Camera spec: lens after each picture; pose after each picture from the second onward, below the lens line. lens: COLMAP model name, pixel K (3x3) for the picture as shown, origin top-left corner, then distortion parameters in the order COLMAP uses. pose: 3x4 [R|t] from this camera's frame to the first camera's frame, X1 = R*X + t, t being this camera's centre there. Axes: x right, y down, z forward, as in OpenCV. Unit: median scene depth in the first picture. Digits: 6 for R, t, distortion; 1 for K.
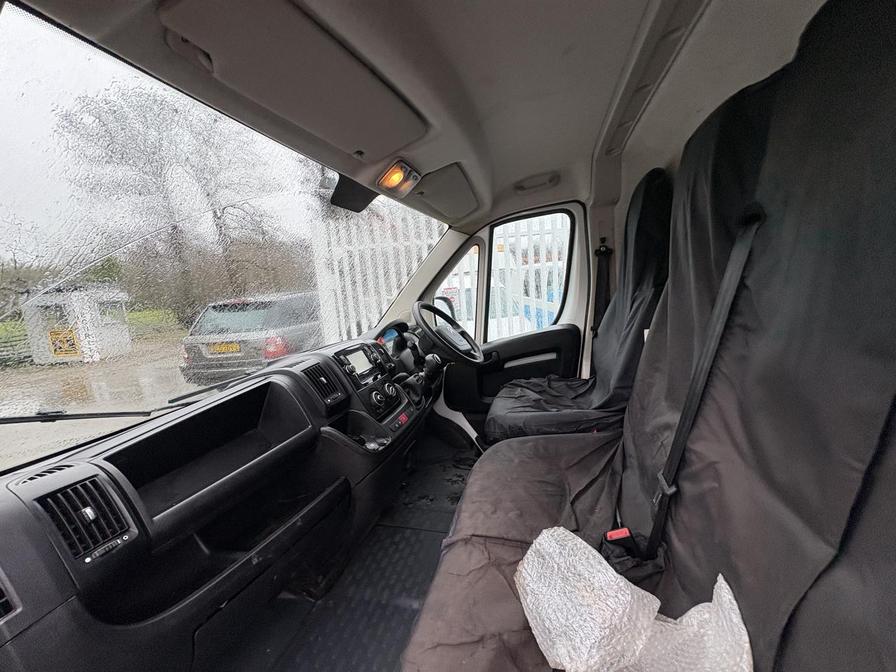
lens RADIAL K [[351.9, 0, 449.8], [0, 351.9, 333.6], [0, 0, 1]] dist [-0.005686, -0.000317]
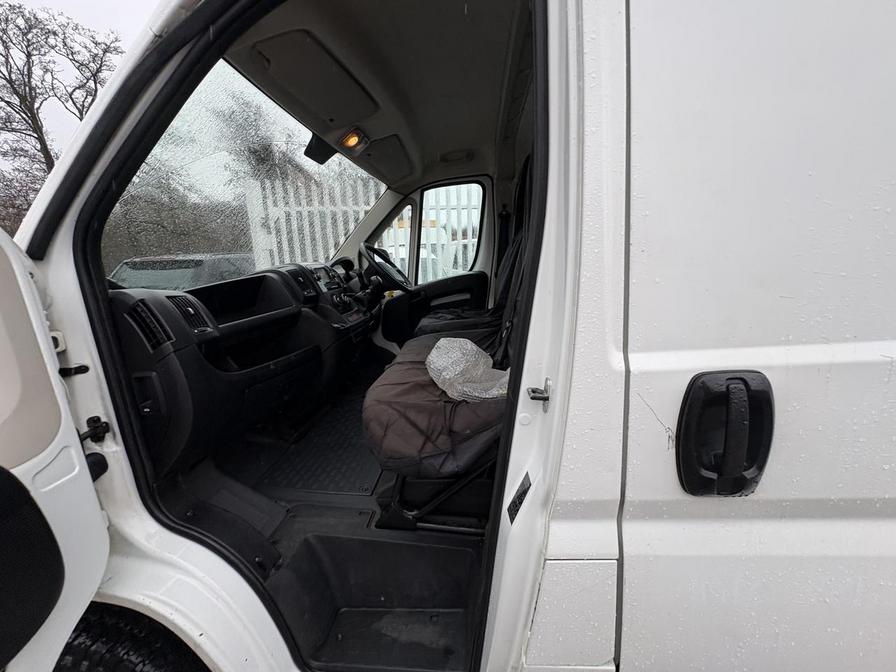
lens RADIAL K [[355.0, 0, 446.5], [0, 355.0, 337.1], [0, 0, 1]] dist [0.000933, -0.000981]
pose [[0.984021, 0.009790, 0.177782, -0.019969], [-0.020272, 0.998155, 0.057238, 0.186136], [-0.176894, -0.059928, 0.982404, -0.375286]]
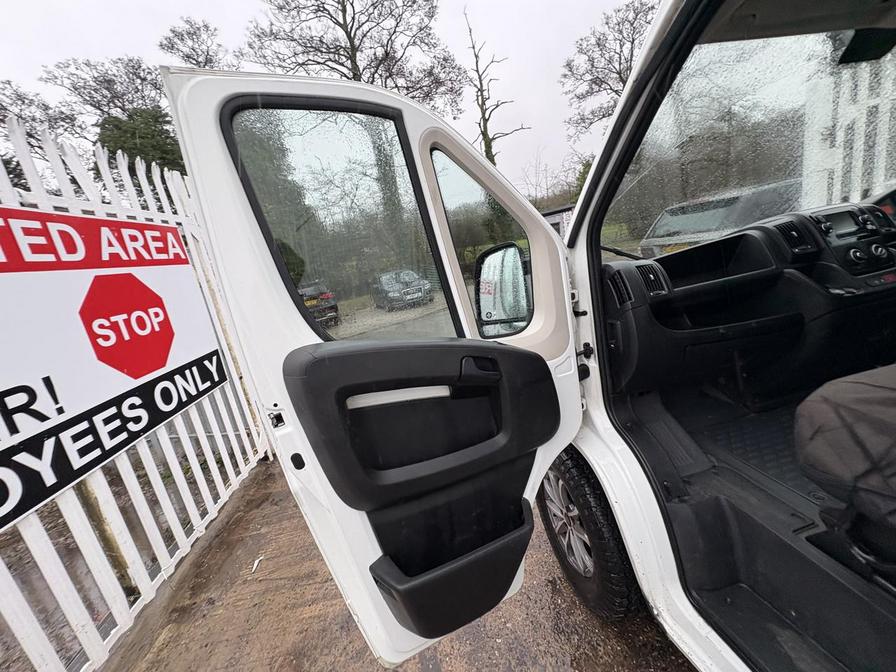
lens RADIAL K [[355.0, 0, 446.5], [0, 355.0, 337.1], [0, 0, 1]] dist [0.000933, -0.000981]
pose [[0.444903, 0.206918, -0.871347, 0.172743], [0.014394, 0.971166, 0.237971, 0.115784], [0.895463, -0.118416, 0.429096, -0.450252]]
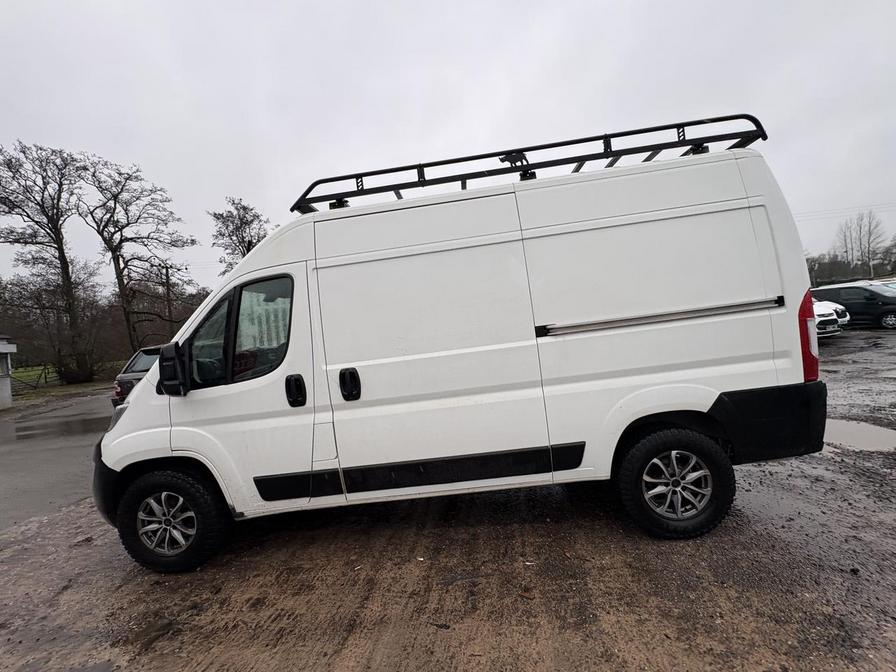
lens RADIAL K [[363.6, 0, 446.1], [0, 363.6, 328.3], [0, 0, 1]] dist [0.013540, 0.000008]
pose [[0.981141, -0.005891, 0.193203, 0.438778], [0.036786, 0.986958, -0.156716, 0.327922], [-0.189760, 0.160868, 0.968562, -1.726052]]
